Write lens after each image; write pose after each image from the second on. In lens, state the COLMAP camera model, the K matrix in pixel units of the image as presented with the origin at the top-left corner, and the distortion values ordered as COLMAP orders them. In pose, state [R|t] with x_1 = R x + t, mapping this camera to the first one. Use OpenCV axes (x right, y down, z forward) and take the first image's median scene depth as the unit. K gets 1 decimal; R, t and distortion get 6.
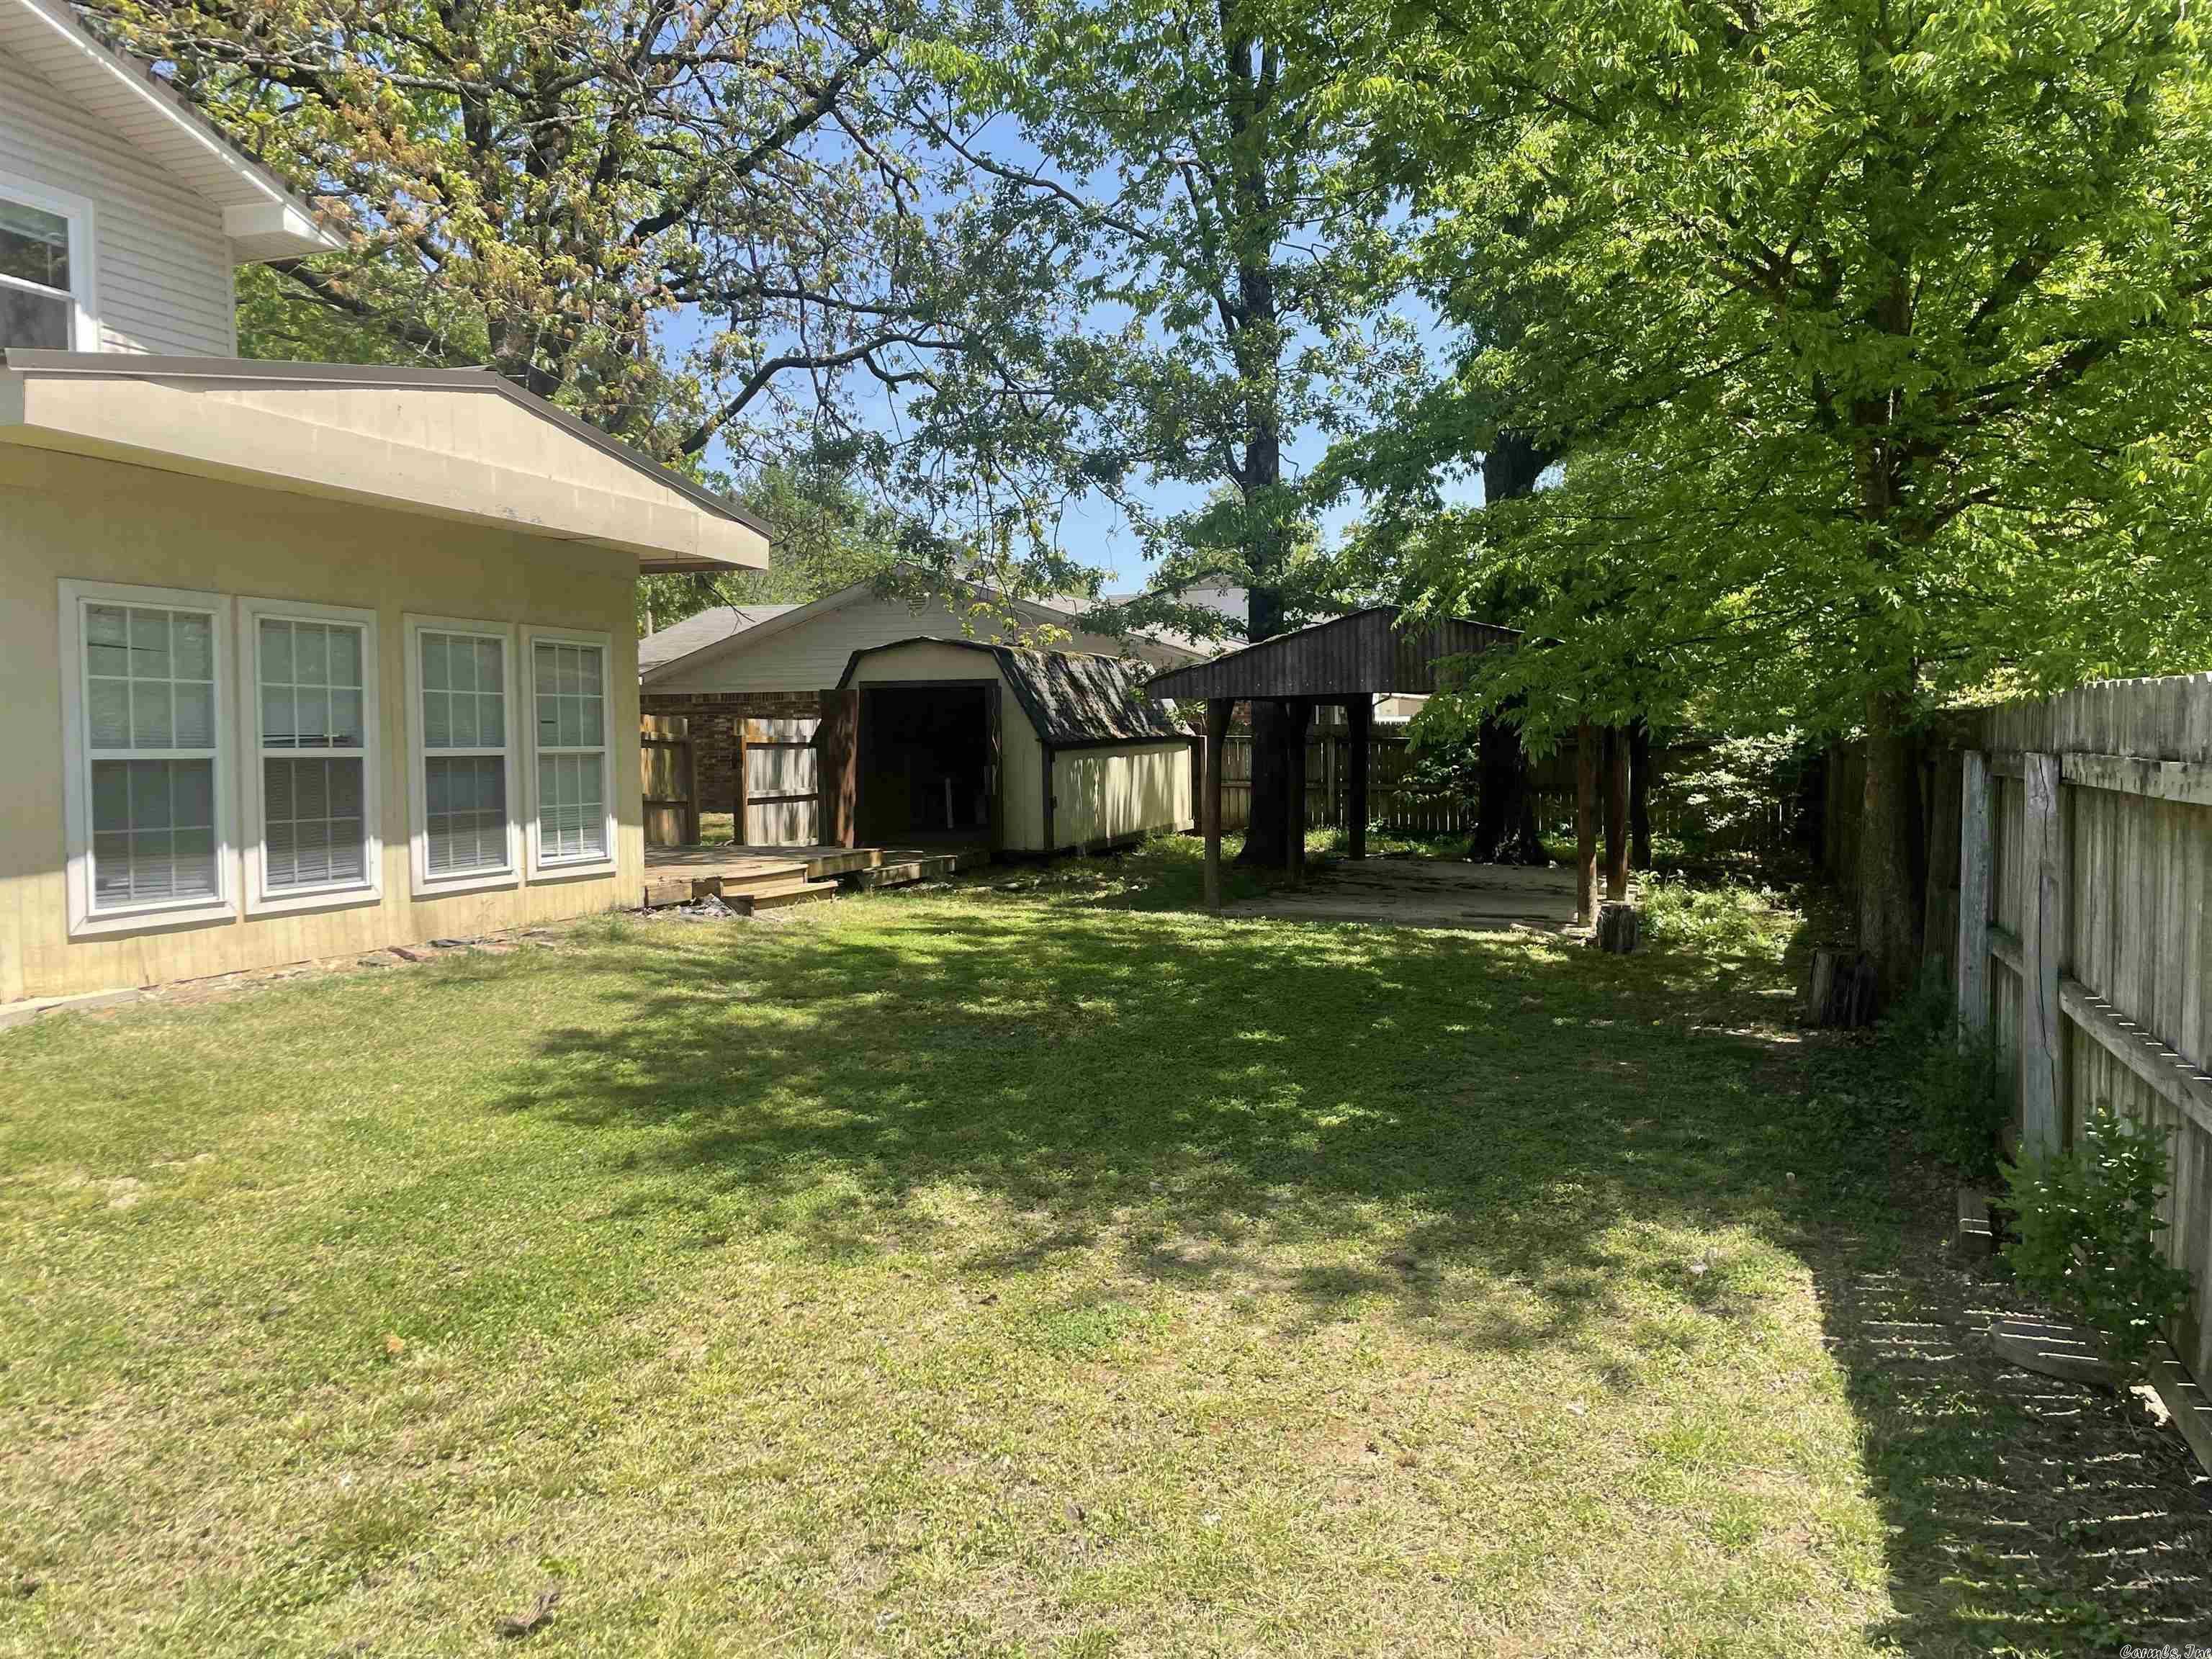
lens RADIAL K [[1667.4, 0, 1118.1], [0, 1667.4, 810.9], [0, 0, 1]] dist [0.085336, -0.108707]
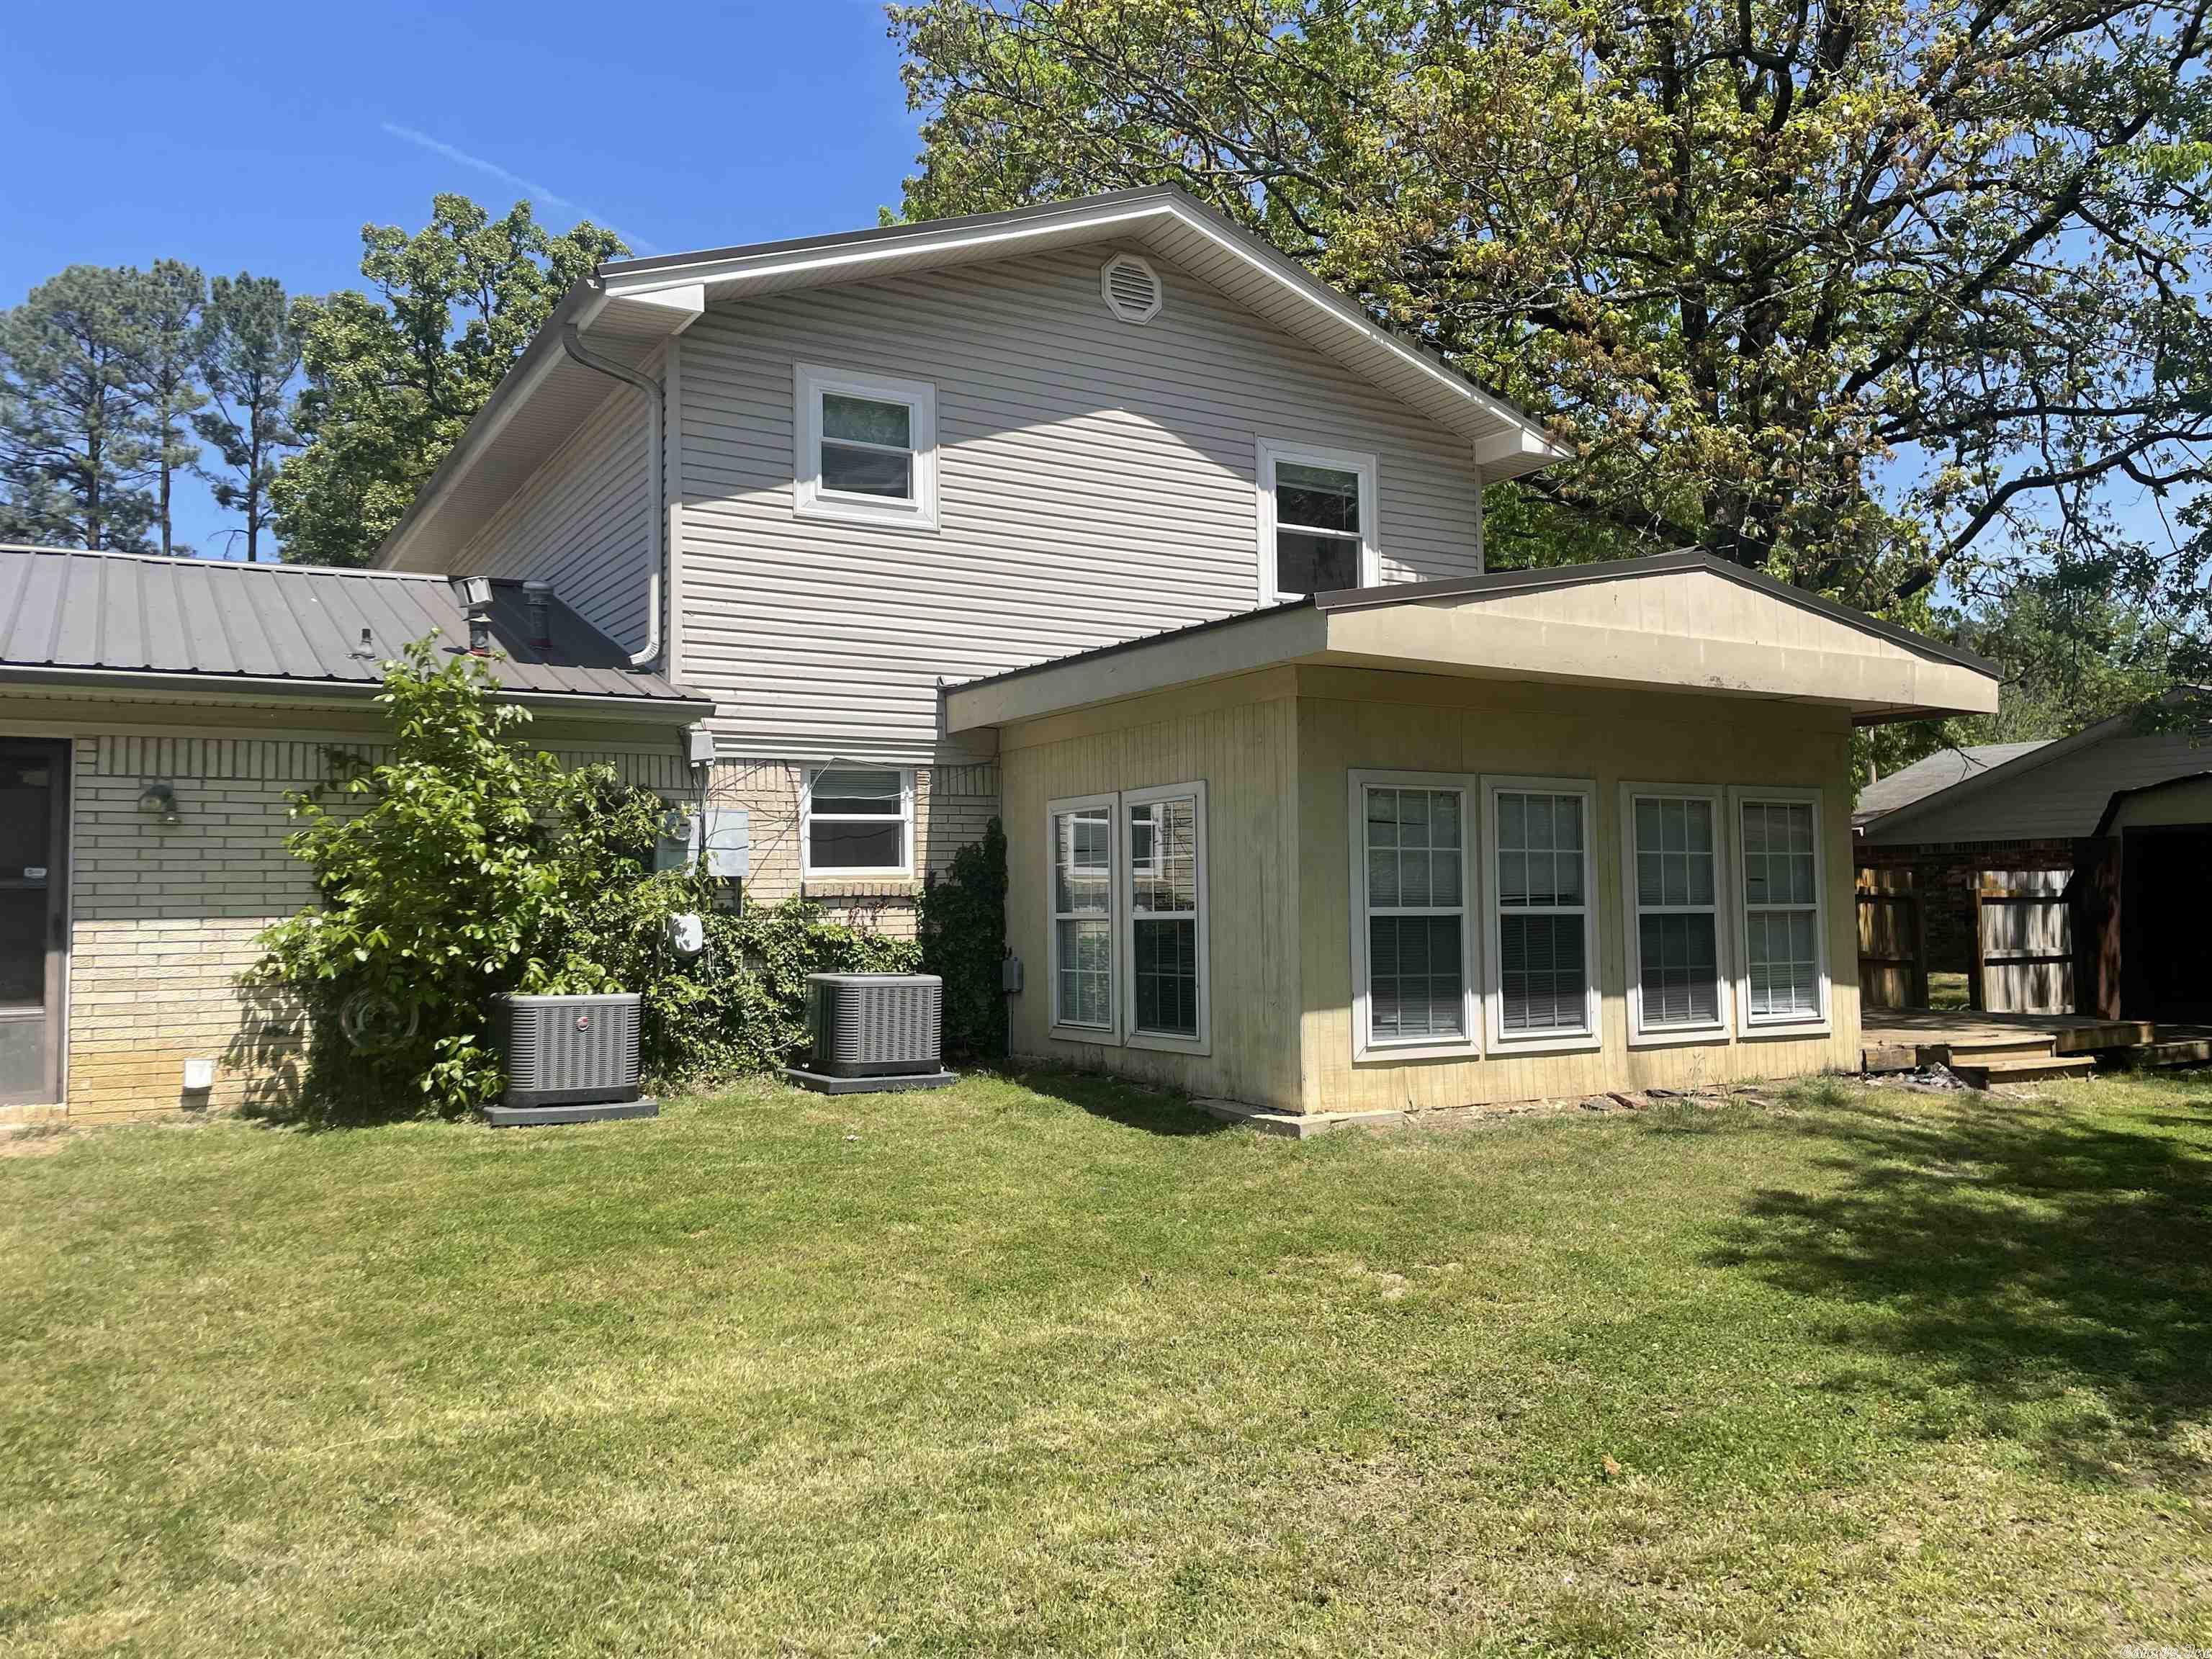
lens RADIAL K [[1667.4, 0, 1108.5], [0, 1667.4, 806.6], [0, 0, 1]] dist [0.085336, -0.108707]
pose [[0.765656, -0.036260, -0.642227, 0.013839], [-0.023230, 0.996200, -0.083939, -0.002627], [0.642831, 0.079187, 0.761904, -0.024386]]
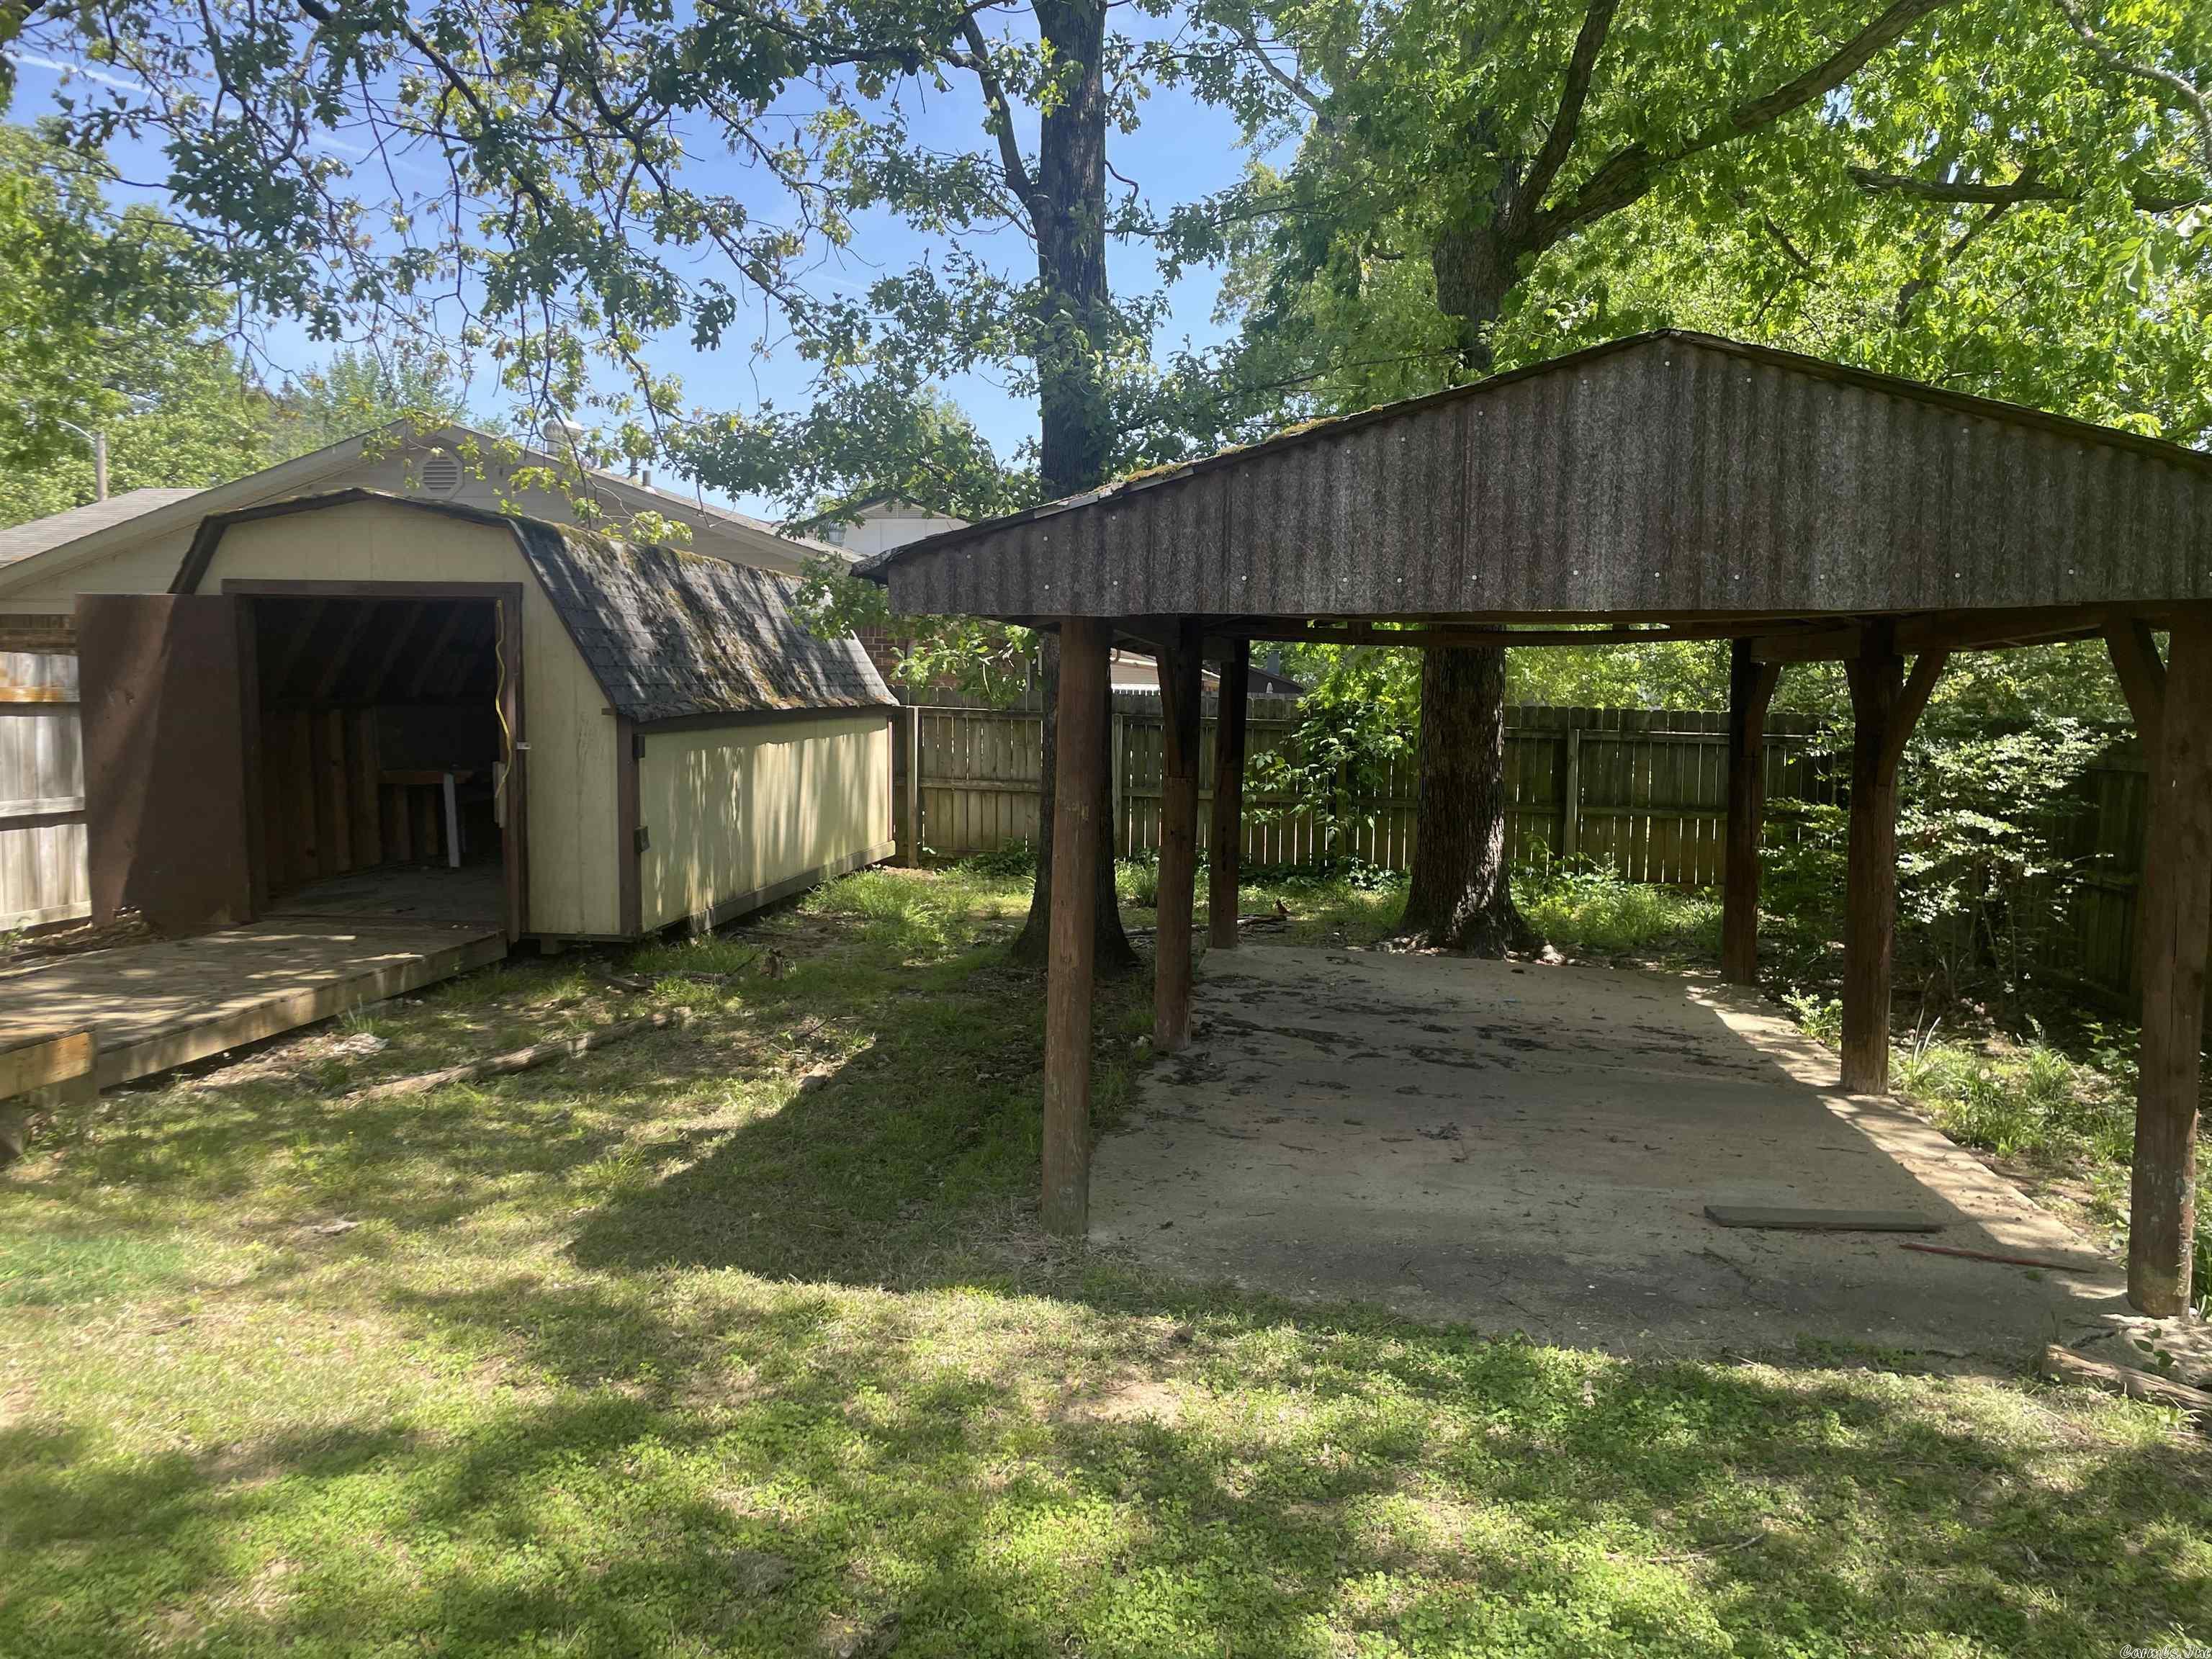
lens RADIAL K [[1667.4, 0, 1109.9], [0, 1667.4, 824.6], [0, 0, 1]] dist [0.085336, -0.108707]
pose [[0.979081, 0.005346, 0.203403, -0.007037], [-0.010692, 0.999625, 0.025195, -0.036515], [-0.203192, -0.026843, 0.978771, 0.792473]]
